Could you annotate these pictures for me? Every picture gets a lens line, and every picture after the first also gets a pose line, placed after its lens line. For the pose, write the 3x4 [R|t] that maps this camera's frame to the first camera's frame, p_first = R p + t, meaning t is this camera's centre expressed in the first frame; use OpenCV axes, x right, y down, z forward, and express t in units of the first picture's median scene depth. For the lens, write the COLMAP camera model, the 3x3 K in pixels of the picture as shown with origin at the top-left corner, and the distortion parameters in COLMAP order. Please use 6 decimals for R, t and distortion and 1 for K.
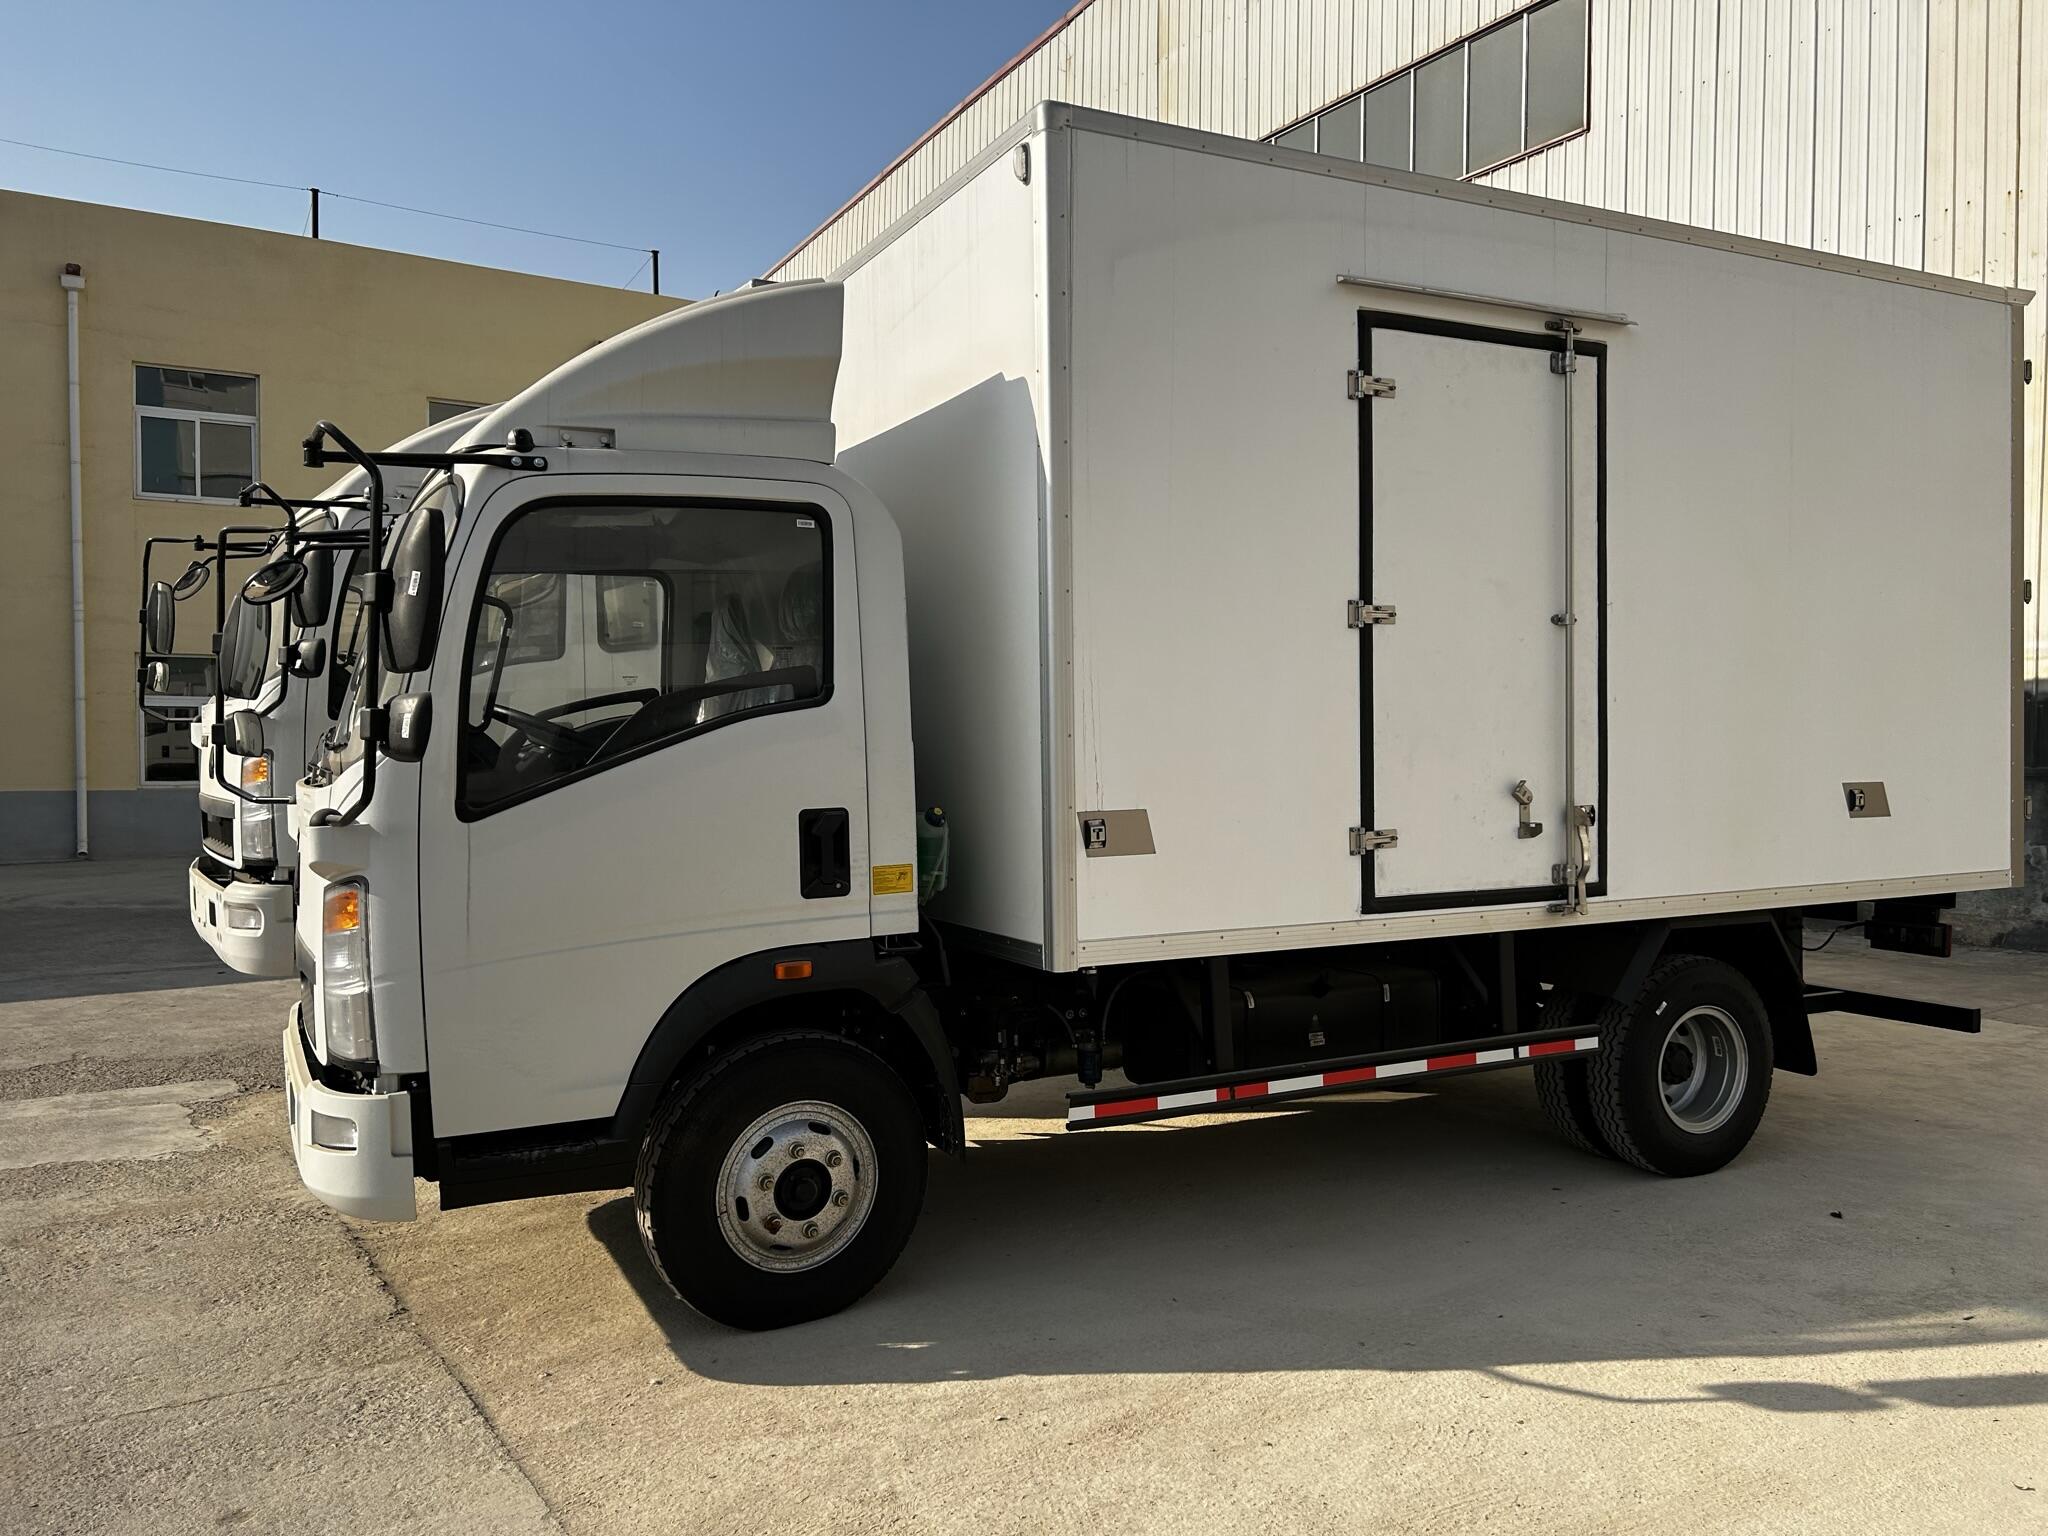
lens RADIAL K [[1586.3, 0, 1024.0], [0, 1586.3, 768.0], [0, 0, 1]] dist [0.057763, -0.070789]
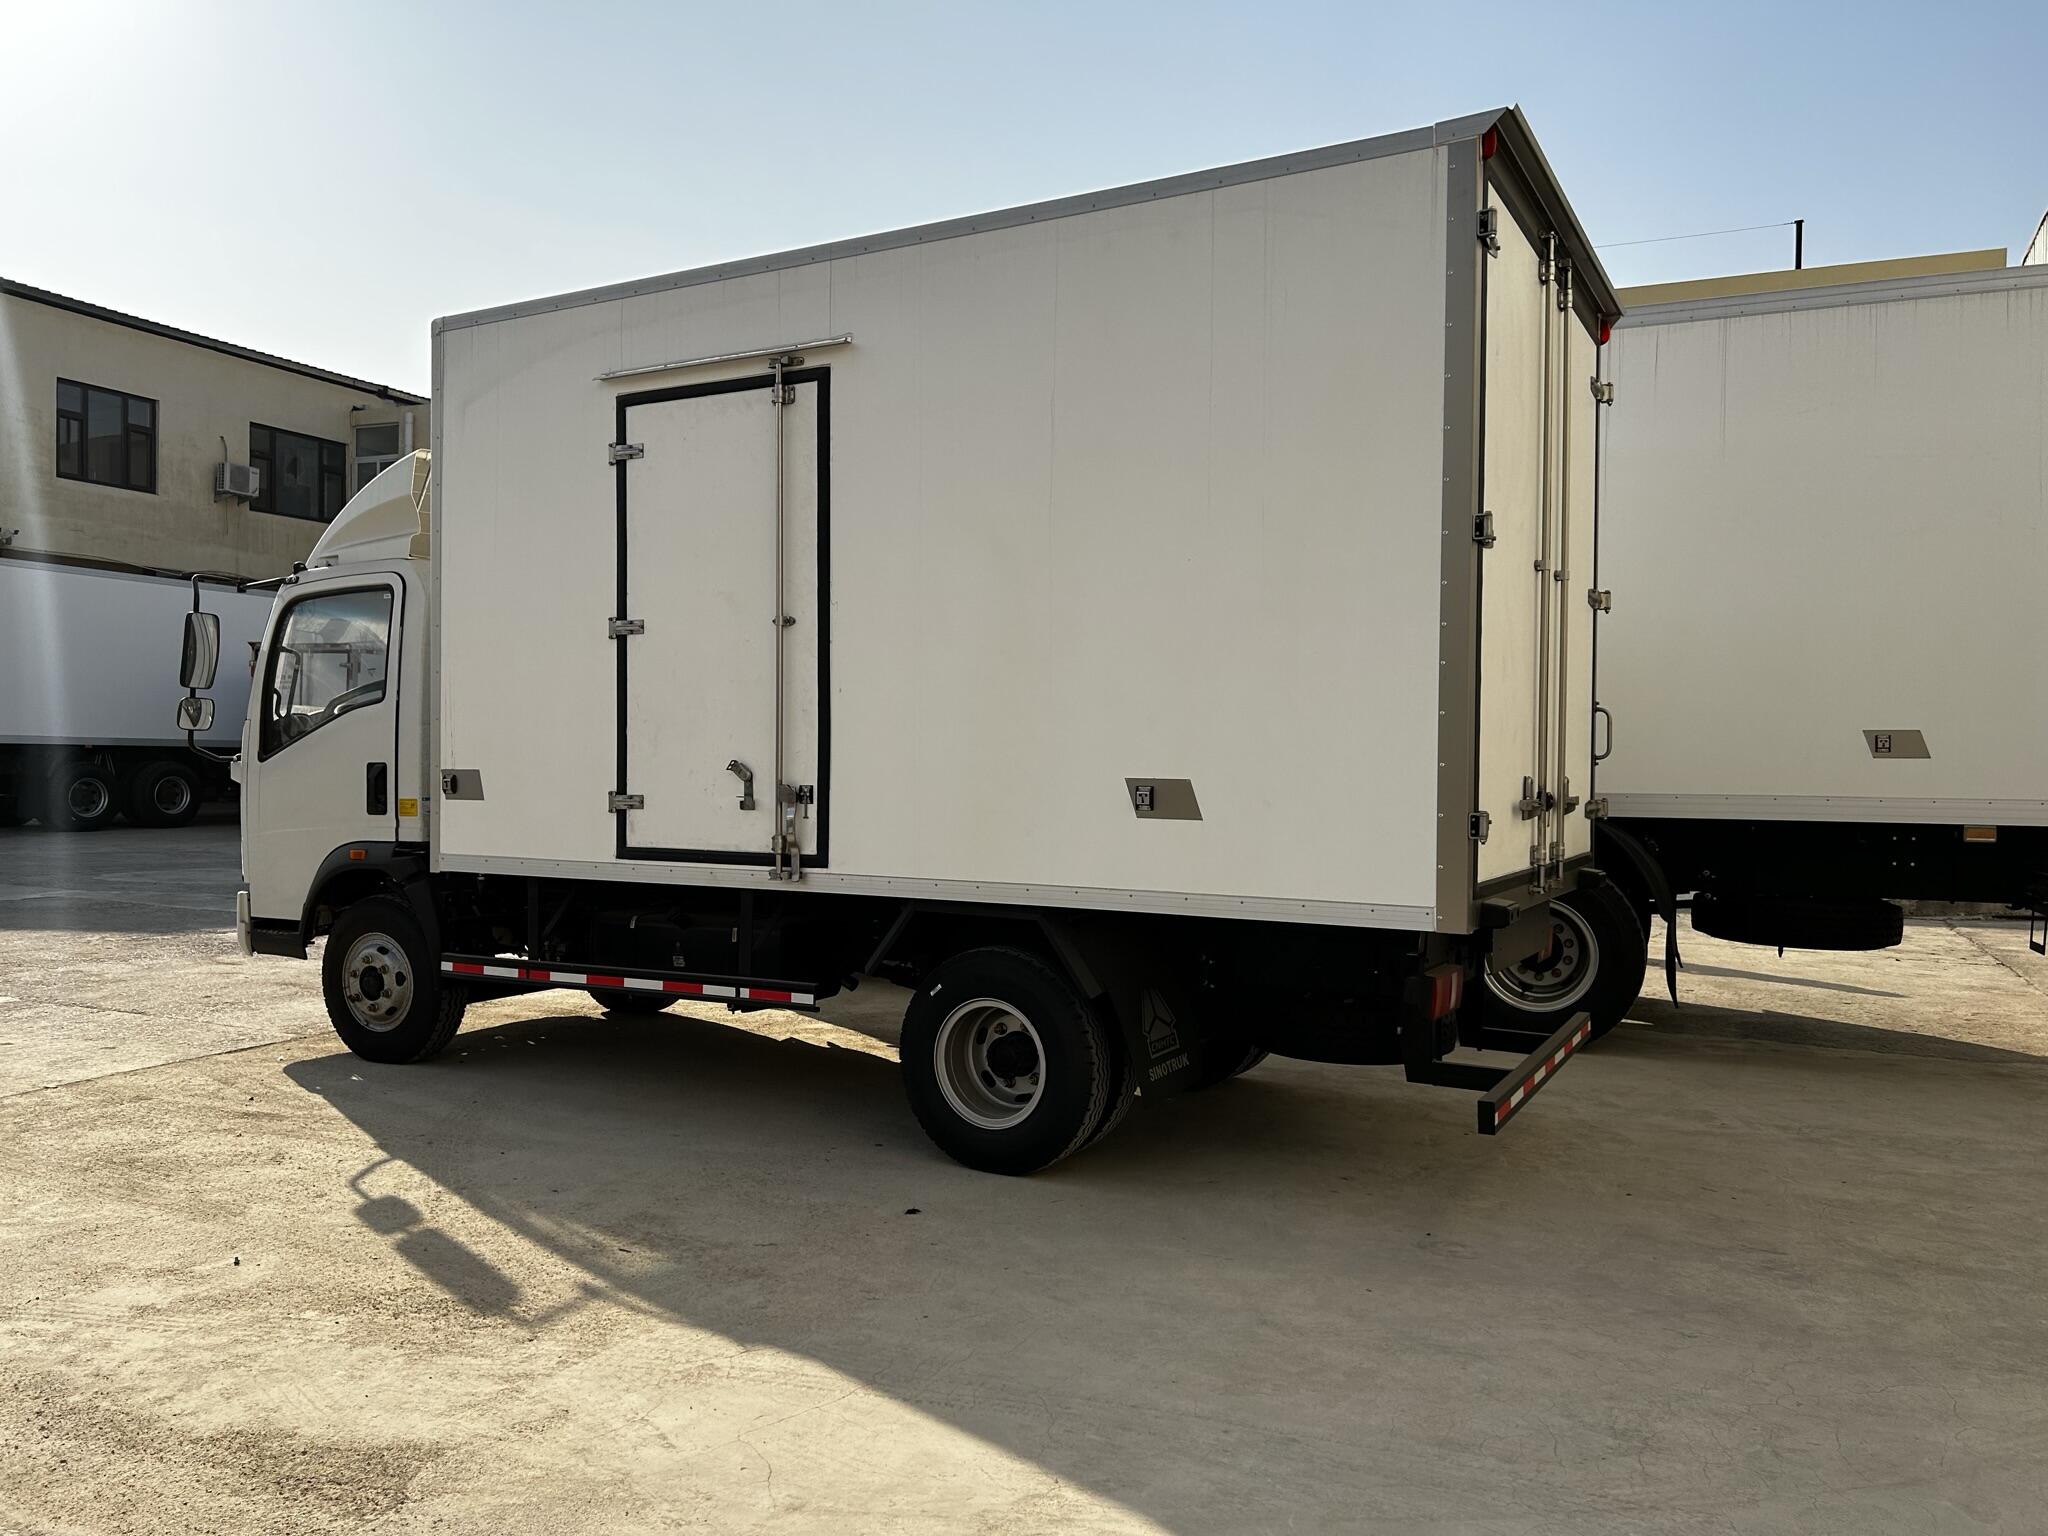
lens RADIAL K [[1527.9, 0, 987.9], [0, 1527.9, 772.6], [0, 0, 1]] dist [0.060667, -0.157436]
pose [[0.547308, 0.022076, -0.836640, 1.430014], [-0.030152, 0.999523, 0.006650, 0.004221], [0.836388, 0.021587, 0.547713, 0.566698]]
